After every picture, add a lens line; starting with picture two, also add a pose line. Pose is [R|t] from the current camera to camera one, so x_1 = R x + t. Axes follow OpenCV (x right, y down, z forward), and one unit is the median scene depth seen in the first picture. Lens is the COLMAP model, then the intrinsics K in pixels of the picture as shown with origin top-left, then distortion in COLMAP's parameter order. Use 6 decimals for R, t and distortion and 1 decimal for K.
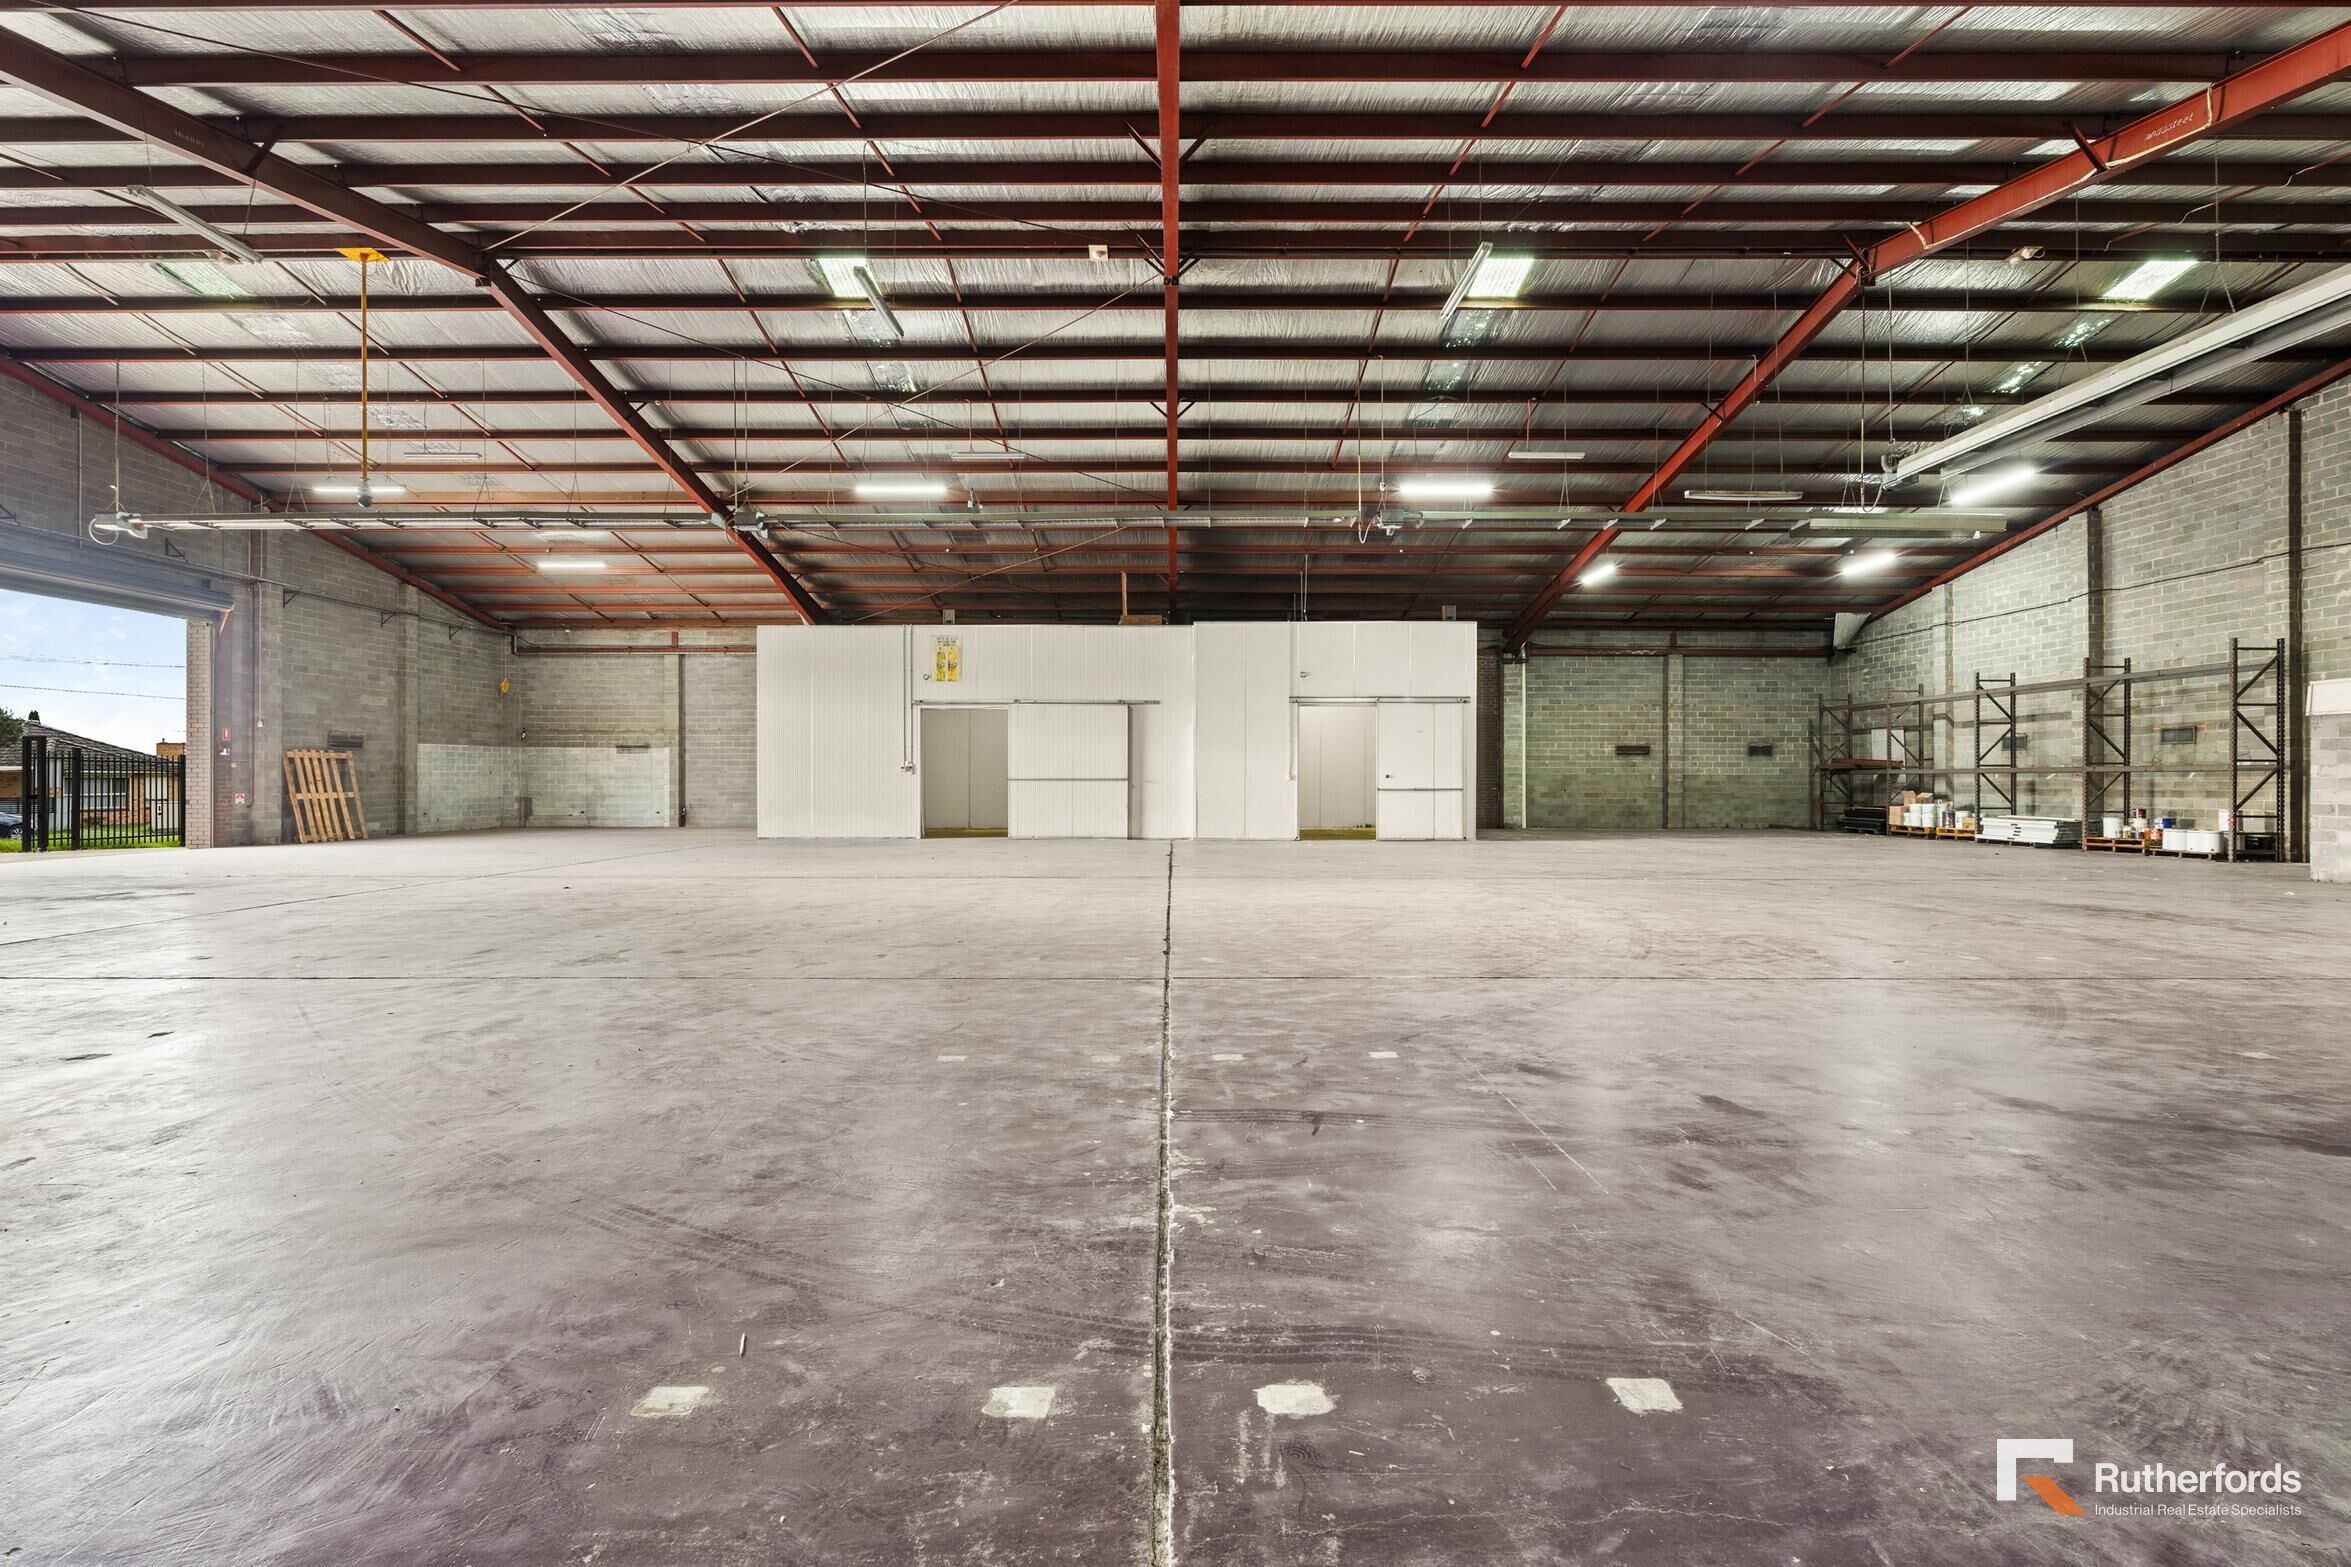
lens RADIAL K [[1030.4, 0, 1175.5], [0, 1030.4, 783.5], [0, 0, 1]] dist [-0.002865, 0.000235]
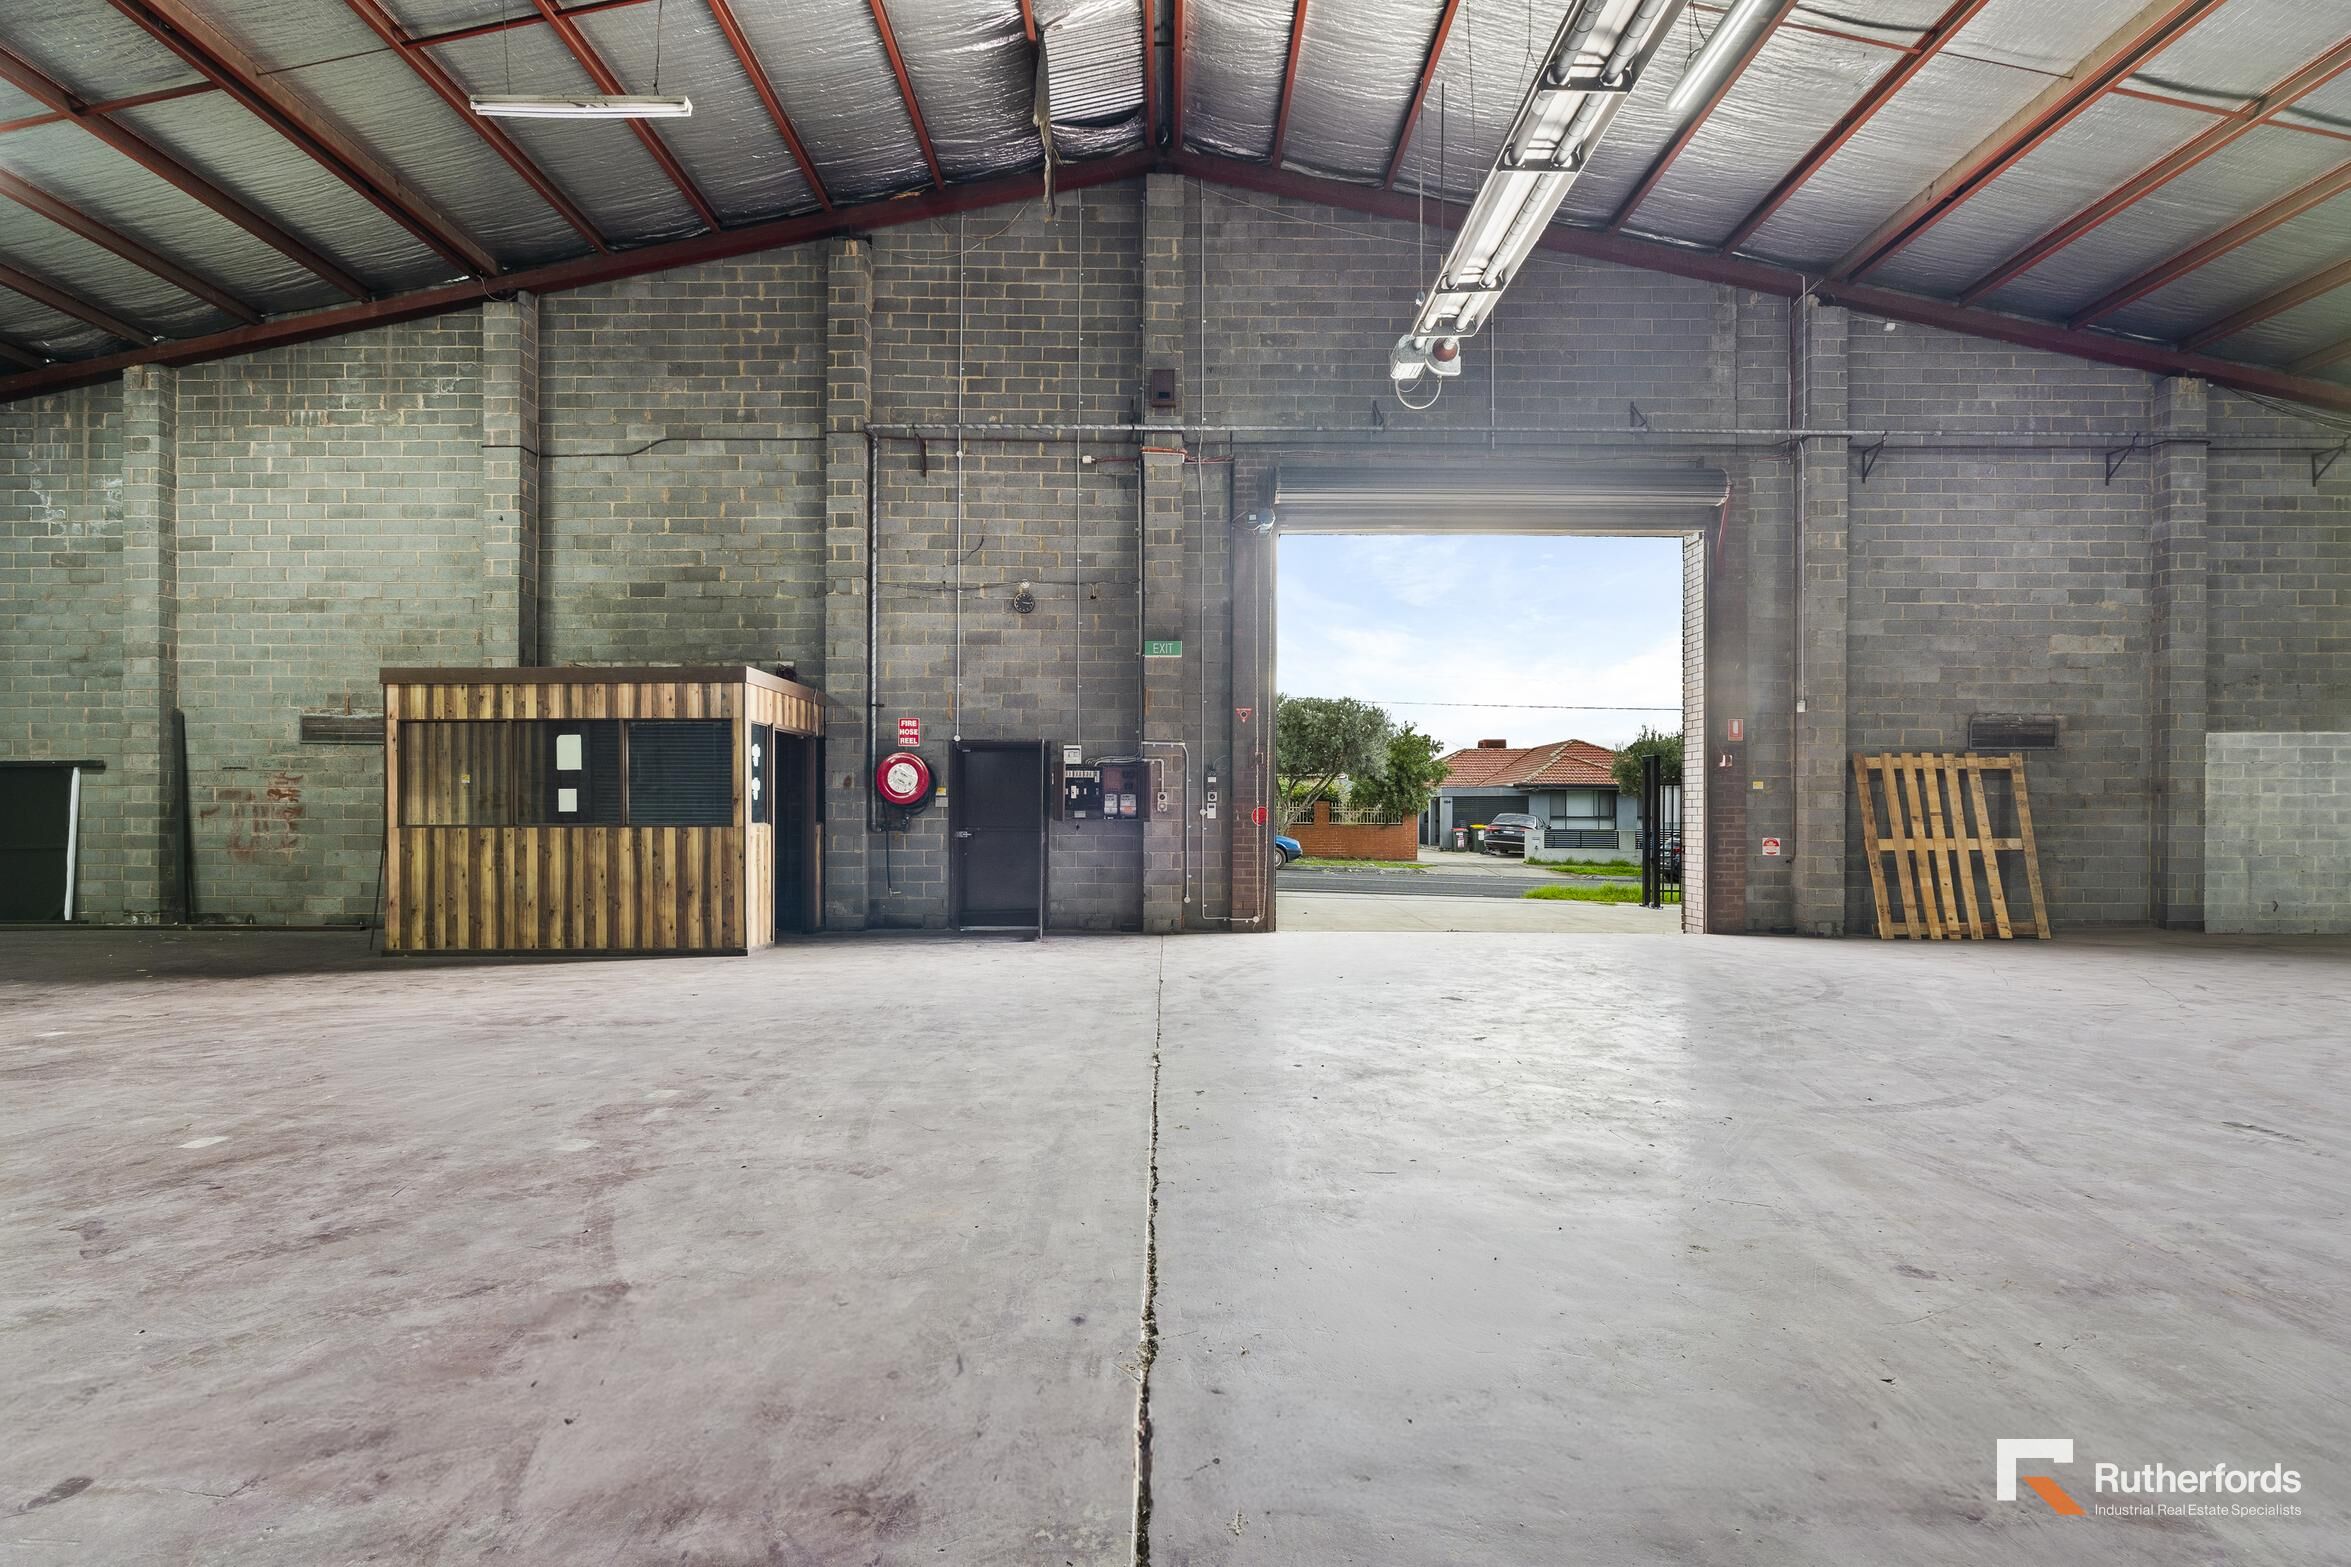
lens RADIAL K [[1040.7, 0, 1163.7], [0, 1040.7, 810.0], [0, 0, 1]] dist [-0.002075, -0.000187]
pose [[0.001501, -0.004564, -0.999988, -0.318712], [-0.005947, 0.999972, -0.004573, -0.000252], [0.999981, 0.005954, 0.001474, 0.603515]]
